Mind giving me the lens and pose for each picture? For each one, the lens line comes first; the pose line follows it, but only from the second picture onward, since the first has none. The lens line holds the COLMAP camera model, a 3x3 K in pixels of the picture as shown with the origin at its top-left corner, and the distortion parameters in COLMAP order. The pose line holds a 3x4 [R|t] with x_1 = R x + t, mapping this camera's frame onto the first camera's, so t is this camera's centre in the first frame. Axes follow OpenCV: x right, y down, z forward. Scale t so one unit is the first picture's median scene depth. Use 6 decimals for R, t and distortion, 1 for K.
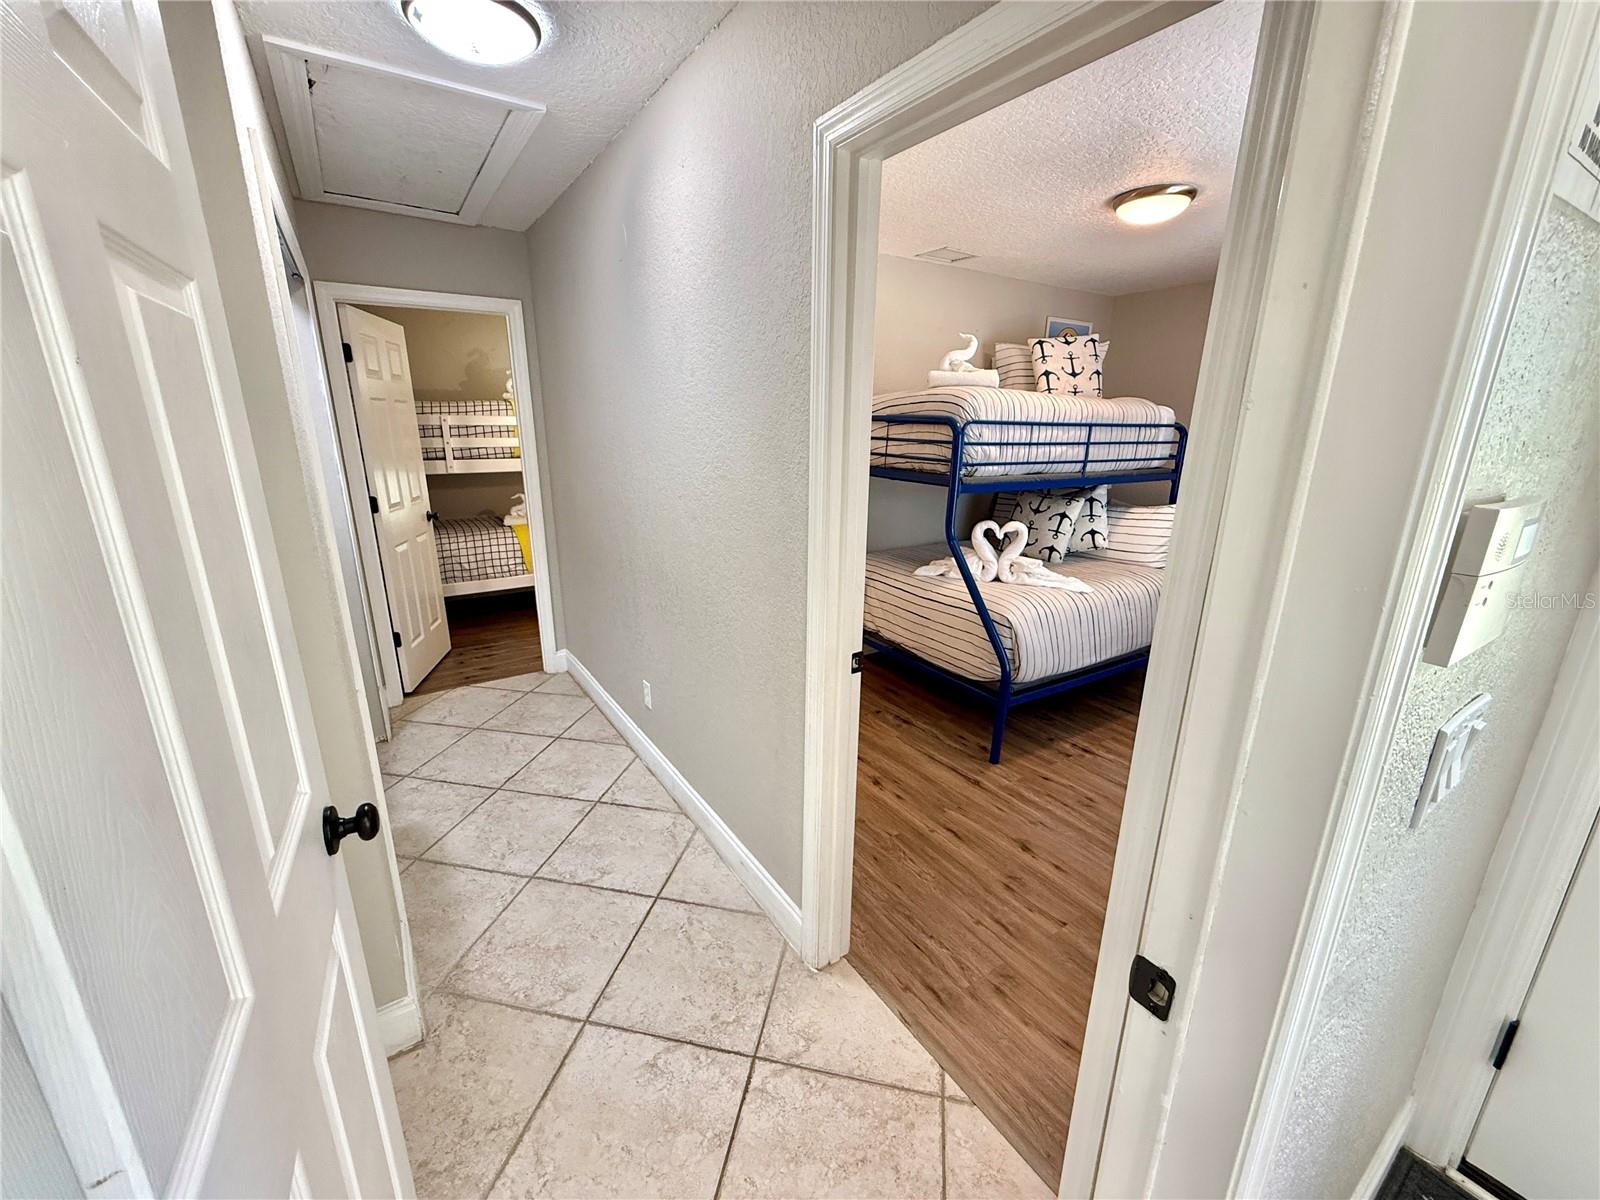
lens RADIAL K [[636.1, 0, 795.8], [0, 636.1, 598.8], [0, 0, 1]] dist [-0.000053, 0.000317]
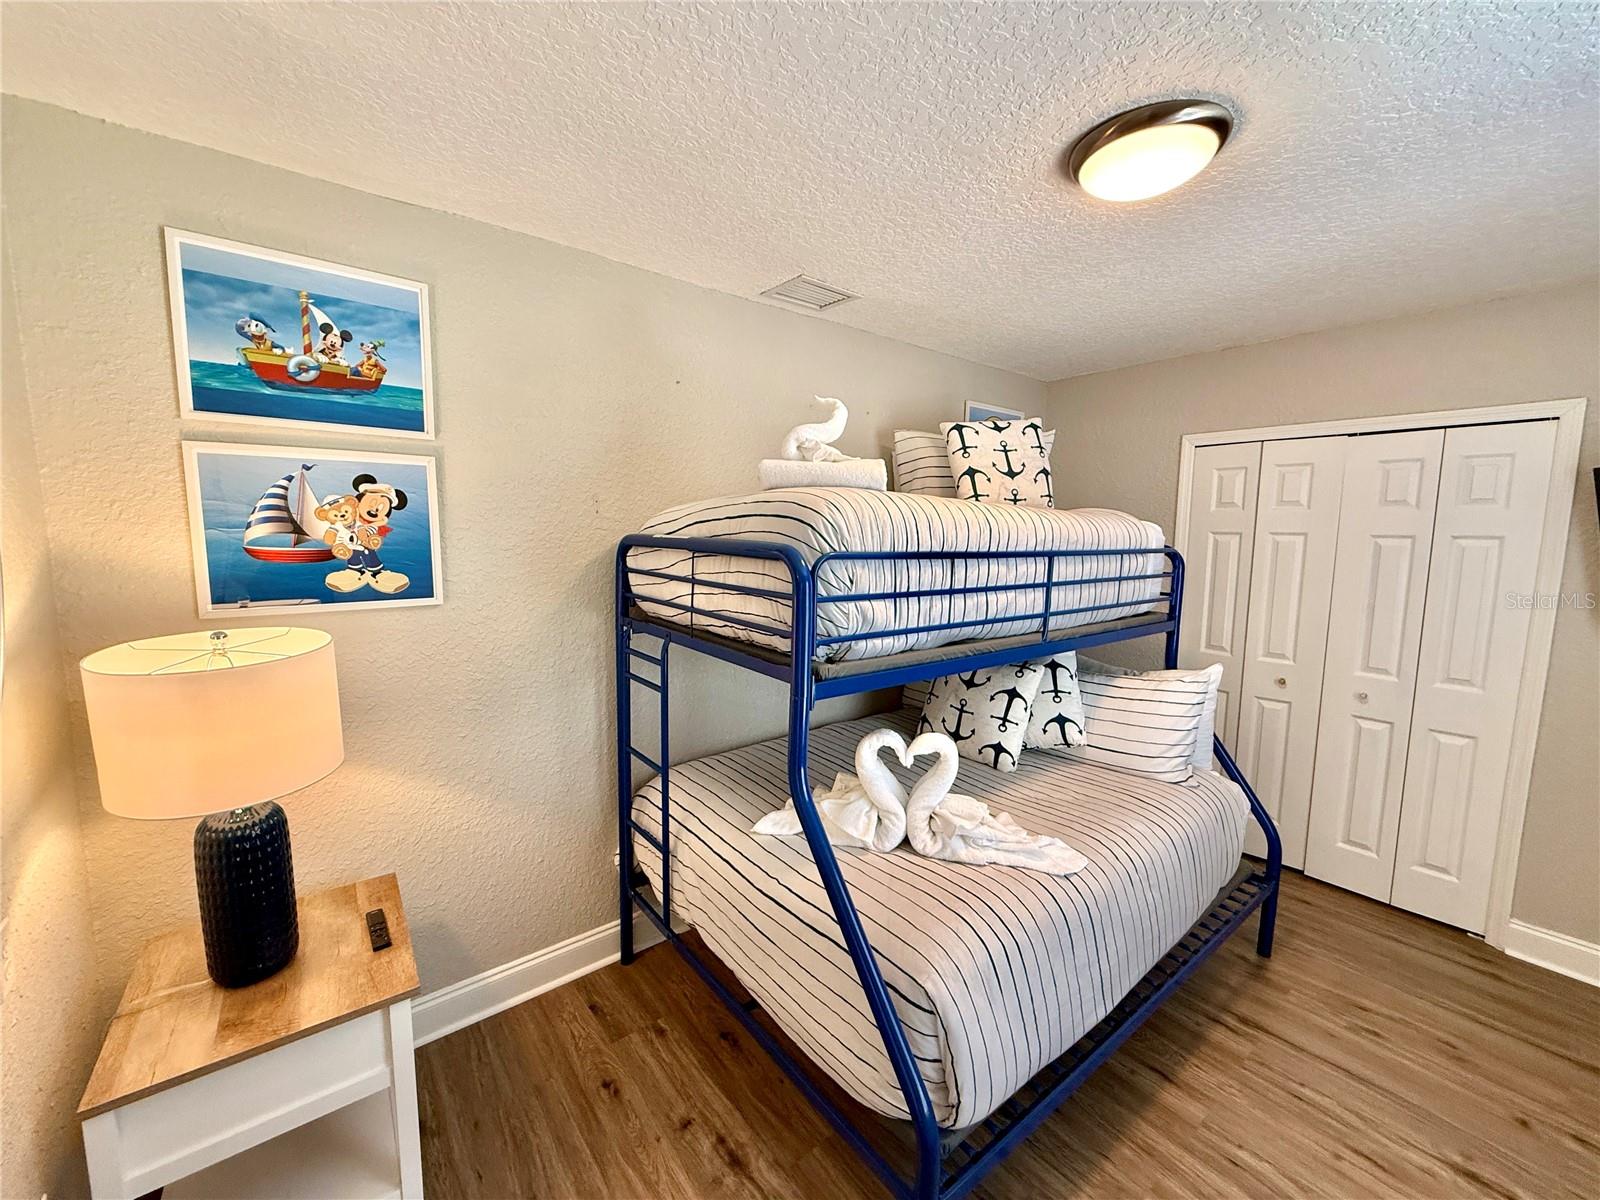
lens RADIAL K [[636.1, 0, 795.8], [0, 636.1, 598.8], [0, 0, 1]] dist [-0.000053, 0.000317]
pose [[0.995360, -0.008609, 0.095837, 0.174462], [0.023872, 0.986944, -0.159282, -0.145133], [-0.093214, 0.160831, 0.982570, 0.454913]]
